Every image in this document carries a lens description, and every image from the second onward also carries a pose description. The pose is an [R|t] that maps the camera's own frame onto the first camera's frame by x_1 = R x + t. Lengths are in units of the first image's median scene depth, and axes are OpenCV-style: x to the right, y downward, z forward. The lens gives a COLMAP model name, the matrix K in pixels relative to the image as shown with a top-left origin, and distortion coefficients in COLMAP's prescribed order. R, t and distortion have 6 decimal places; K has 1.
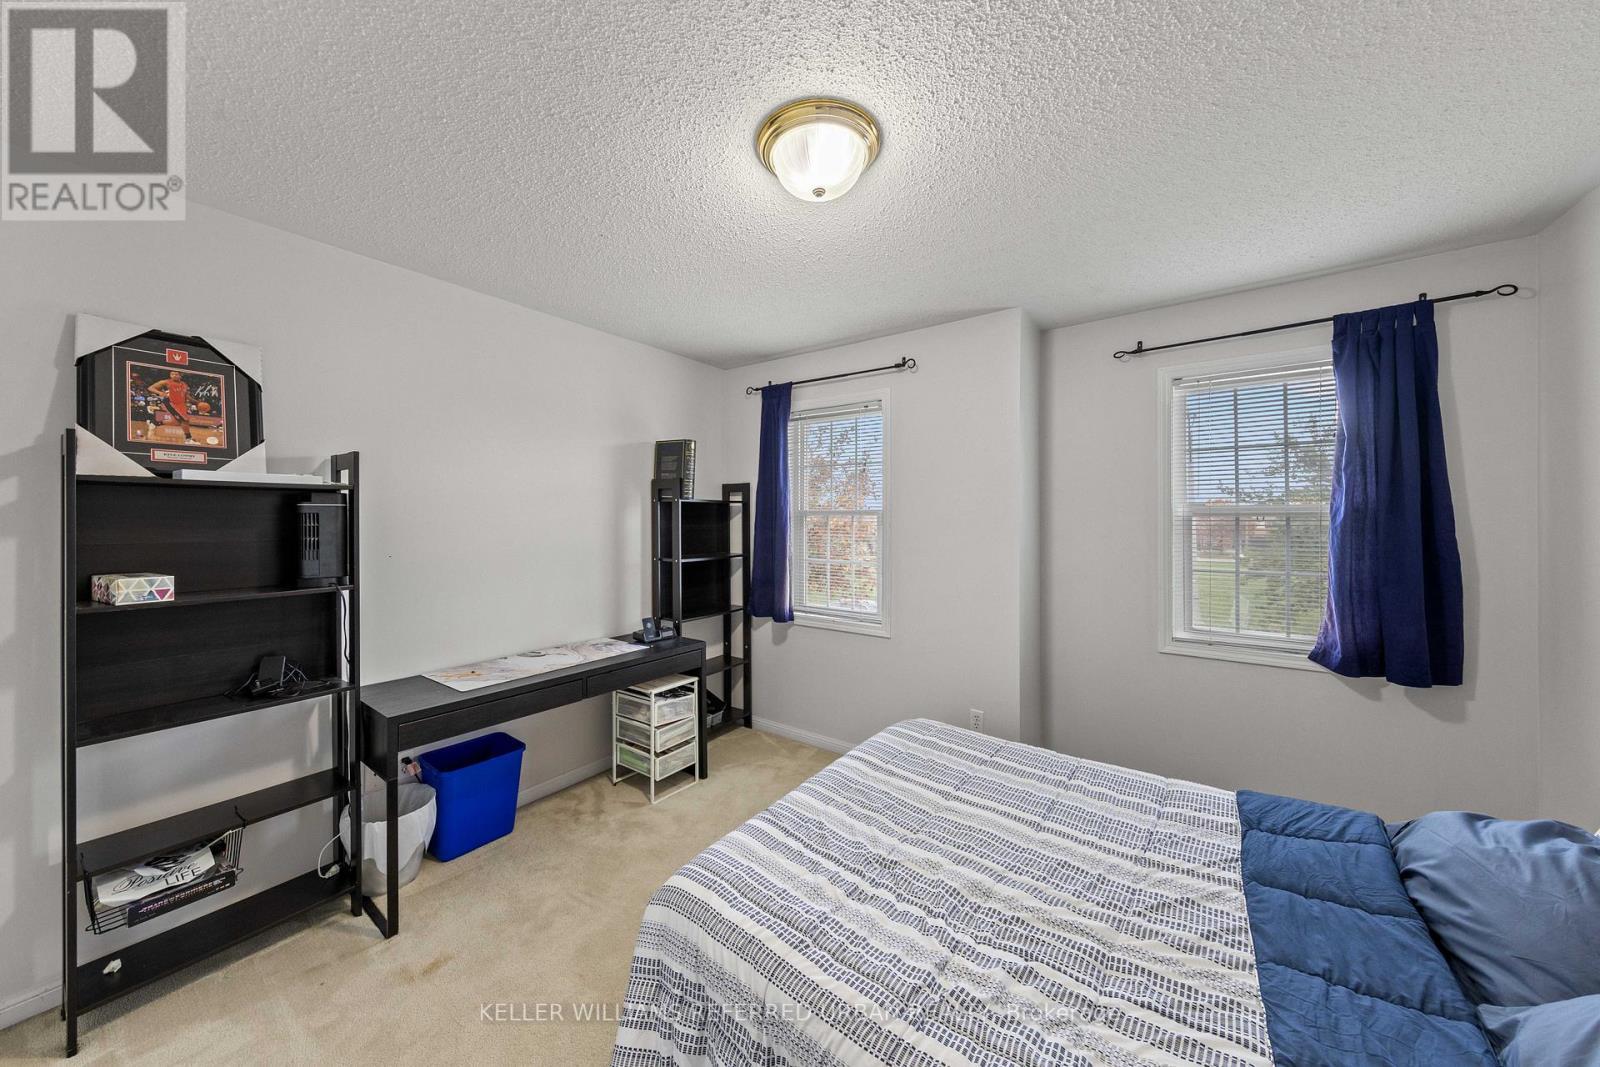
lens RADIAL K [[543.1, 0, 798.4], [0, 543.1, 525.2], [0, 0, 1]] dist [0.002246, -0.000040]
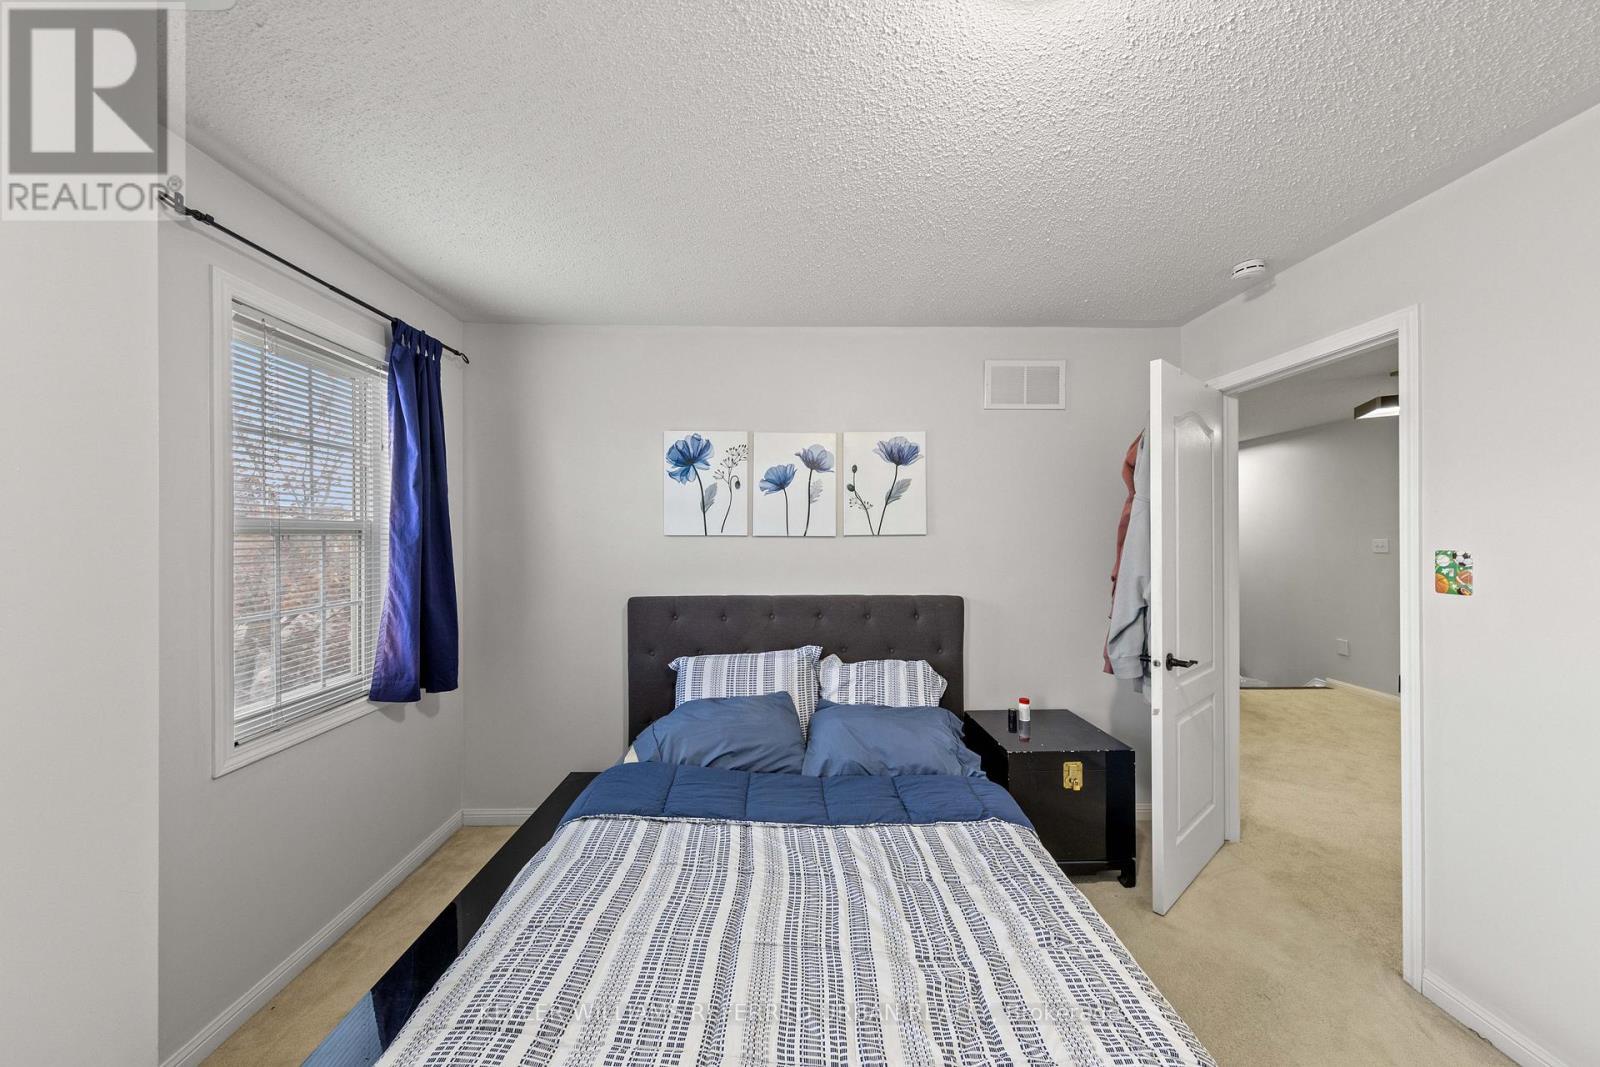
lens RADIAL K [[543.1, 0, 799.5], [0, 543.1, 536.1], [0, 0, 1]] dist [0.002246, -0.000040]
pose [[-0.611987, 0.003922, 0.790858, -0.153696], [0.012113, 0.999917, 0.004414, -0.007776], [-0.790775, 0.012281, -0.611984, 1.004704]]
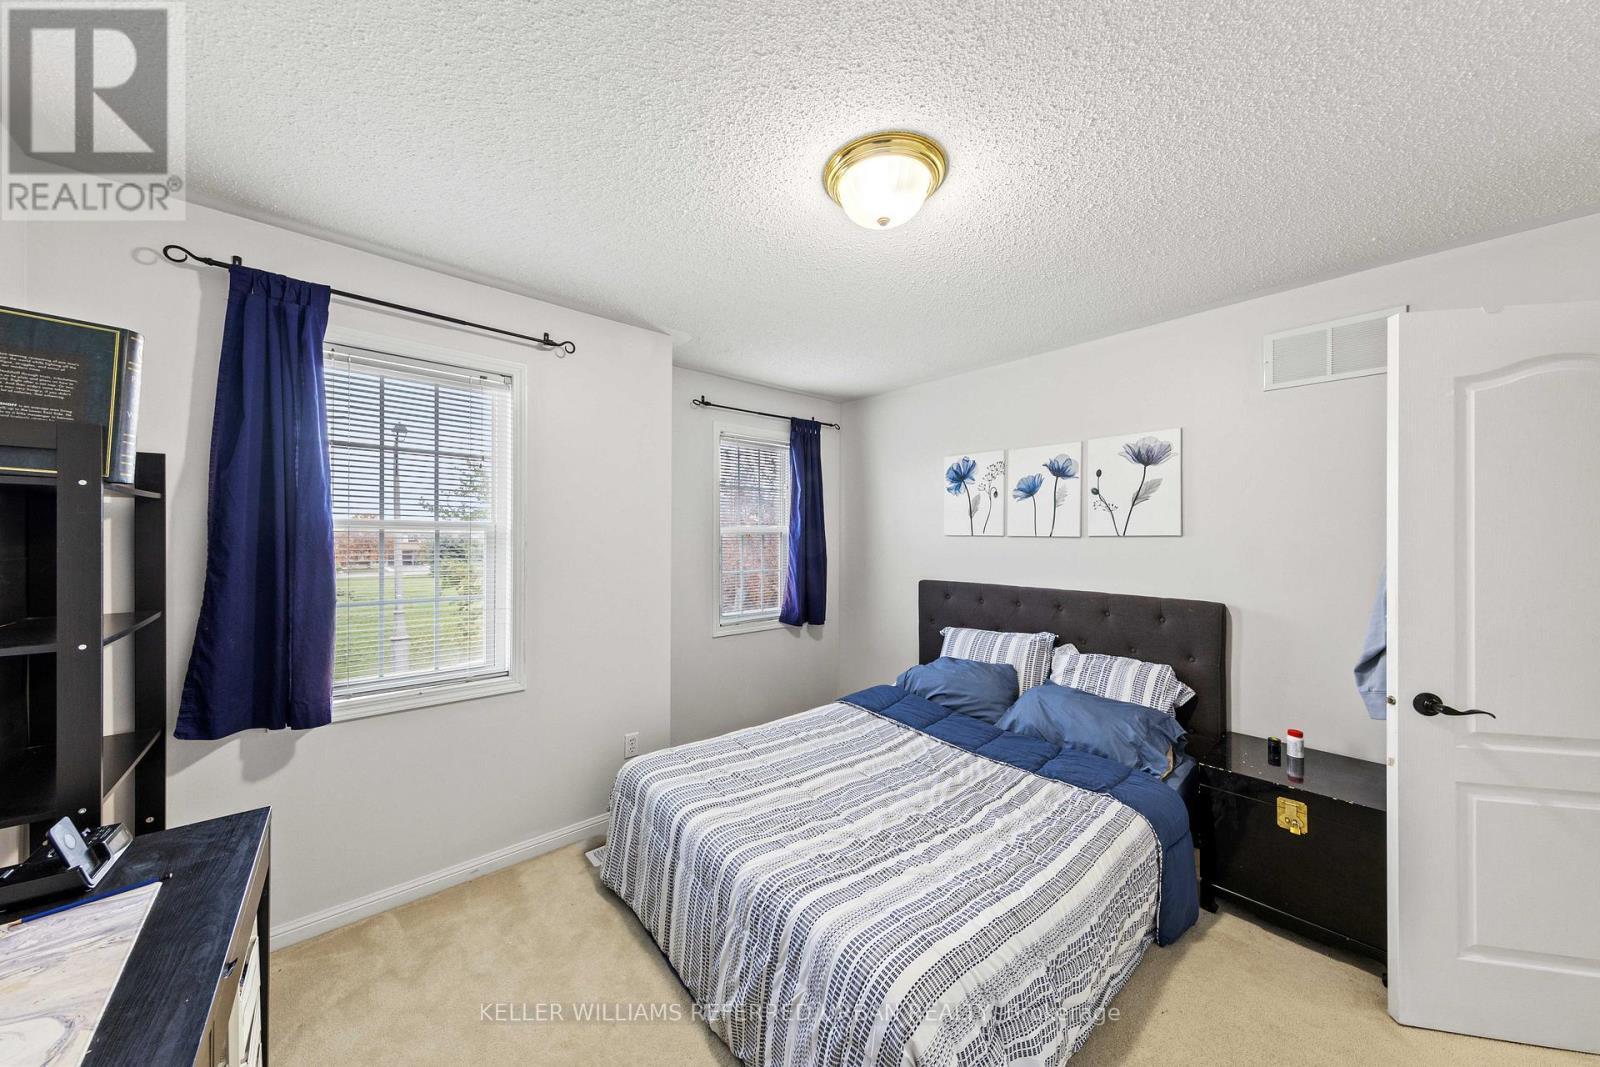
lens RADIAL K [[543.1, 0, 796.9], [0, 543.1, 531.9], [0, 0, 1]] dist [0.002246, -0.000040]
pose [[0.217656, 0.007763, 0.975995, -0.653410], [0.007935, 0.999921, -0.009723, -0.005684], [-0.975993, 0.009860, 0.217577, 0.603001]]
